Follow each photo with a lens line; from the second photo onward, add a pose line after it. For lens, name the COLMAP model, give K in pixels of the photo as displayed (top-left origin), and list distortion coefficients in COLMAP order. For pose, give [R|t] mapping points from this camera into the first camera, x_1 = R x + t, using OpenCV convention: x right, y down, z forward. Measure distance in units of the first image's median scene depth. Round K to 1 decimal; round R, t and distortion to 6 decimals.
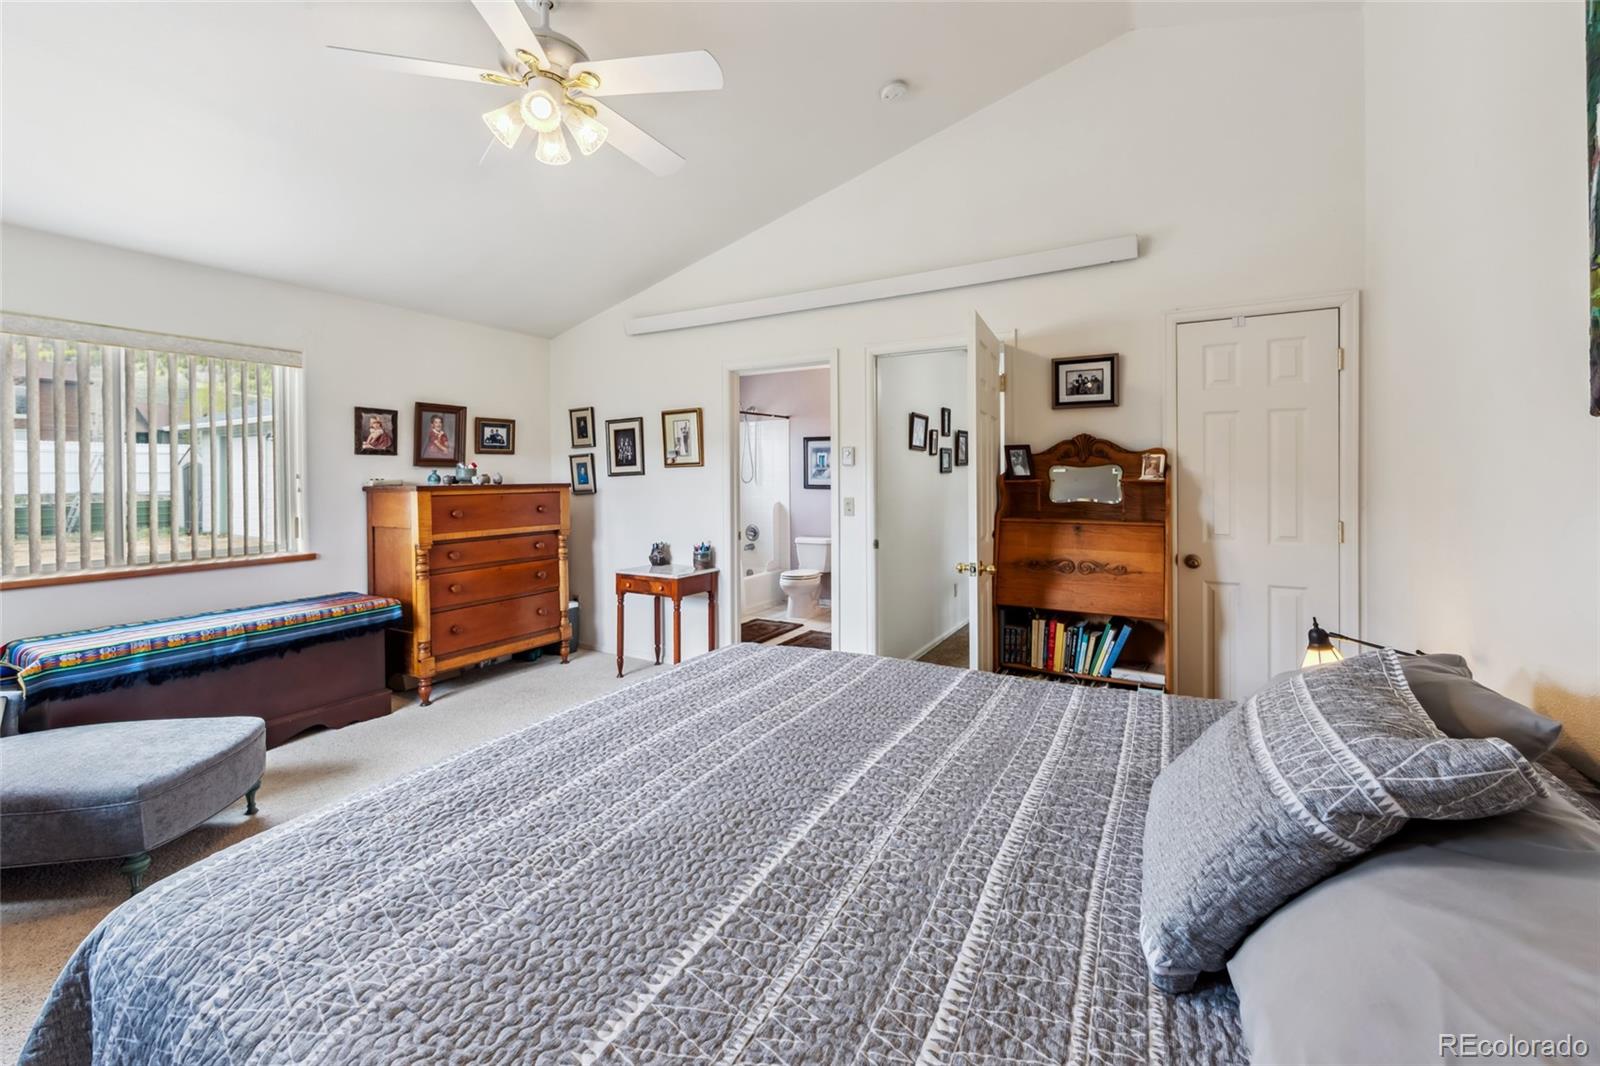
lens RADIAL K [[669.3, 0, 798.9], [0, 669.3, 477.4], [0, 0, 1]] dist [-0.000831, 0.000002]
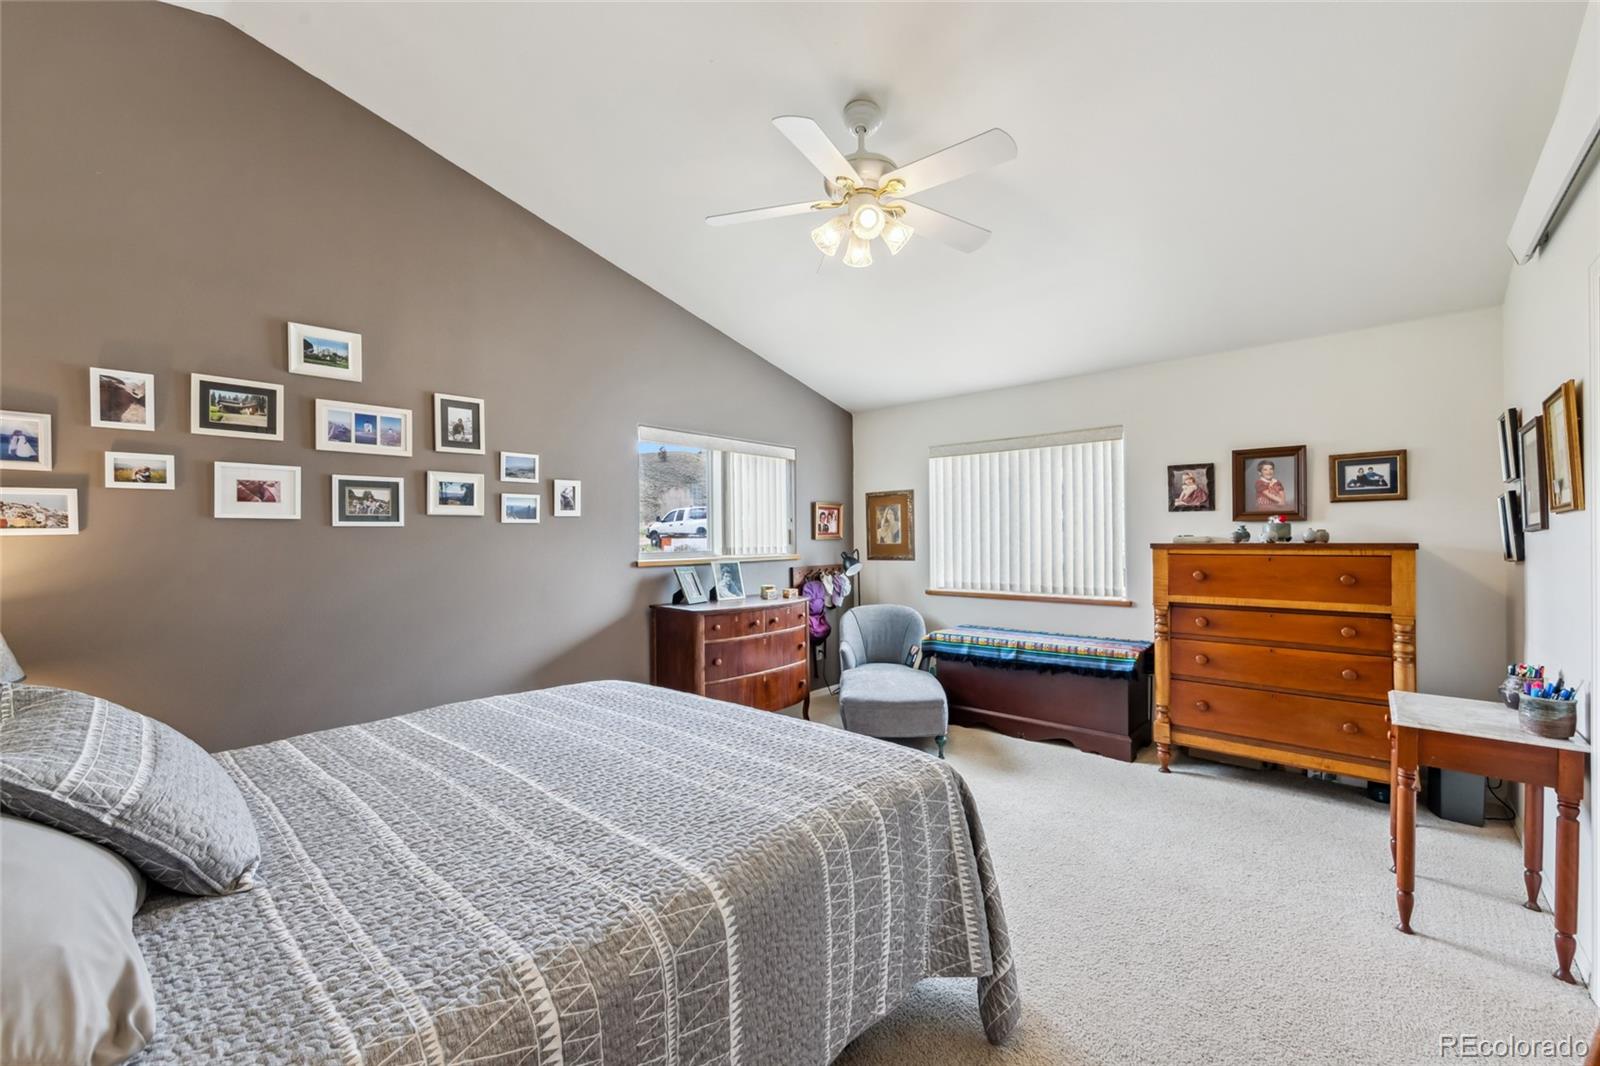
lens RADIAL K [[633.5, 0, 797.1], [0, 633.5, 532.2], [0, 0, 1]] dist [-0.001749, -0.000253]
pose [[-0.212369, -0.002197, -0.977187, 0.397419], [0.003777, 0.999988, -0.003069, -0.001826], [0.977182, -0.004342, -0.212358, 0.617342]]
